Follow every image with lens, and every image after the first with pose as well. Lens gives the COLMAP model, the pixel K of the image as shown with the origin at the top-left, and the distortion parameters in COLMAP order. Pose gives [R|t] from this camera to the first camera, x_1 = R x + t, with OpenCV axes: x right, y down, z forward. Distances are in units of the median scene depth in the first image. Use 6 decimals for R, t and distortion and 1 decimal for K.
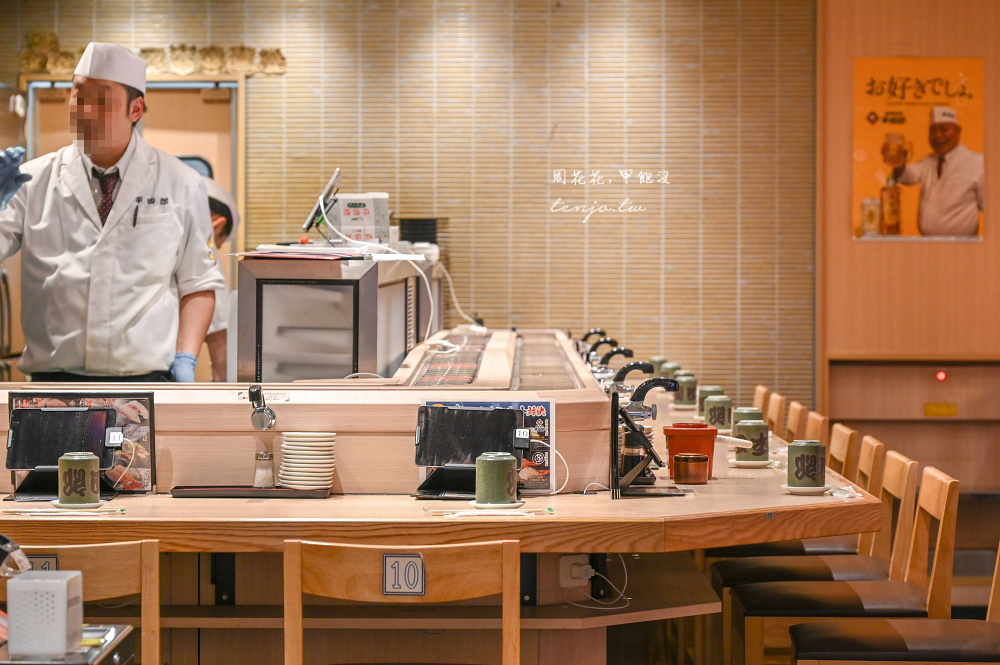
lens RADIAL K [[2480.1, 0, 499.8], [0, 2480.1, 331.9], [0, 0, 1]] dist [0.050191, 0.000000]
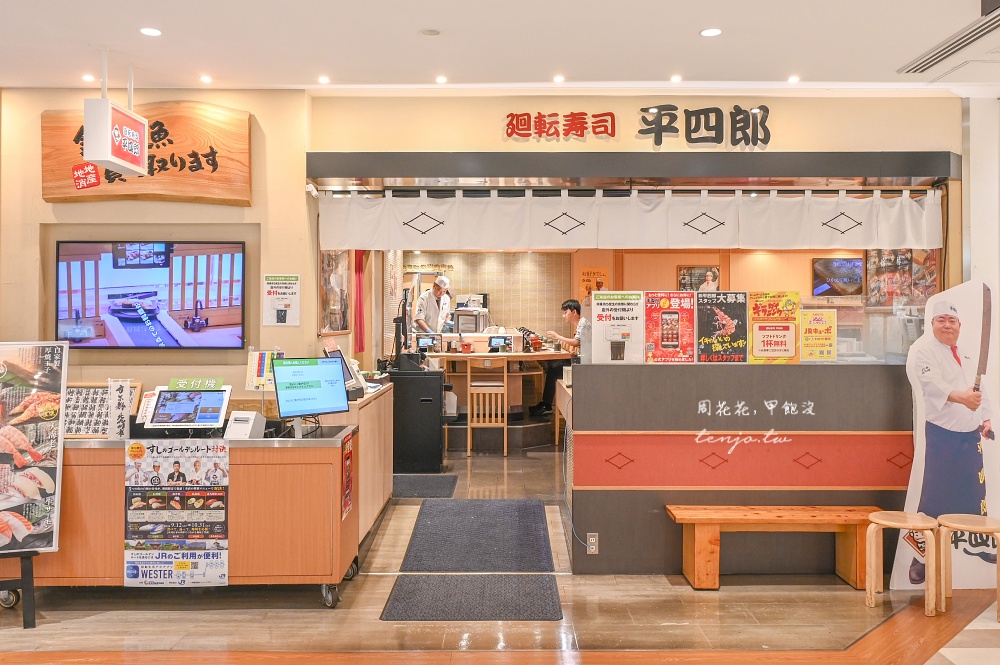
lens RADIAL K [[711.4, 0, 500.8], [0, 711.4, 329.9], [0, 0, 1]] dist [-0.054951, -0.000258]
pose [[0.999986, 0.001161, 0.005188, -0.013690], [-0.001128, 0.999980, -0.006301, 0.024127], [-0.005195, 0.006295, 0.999967, -0.607492]]
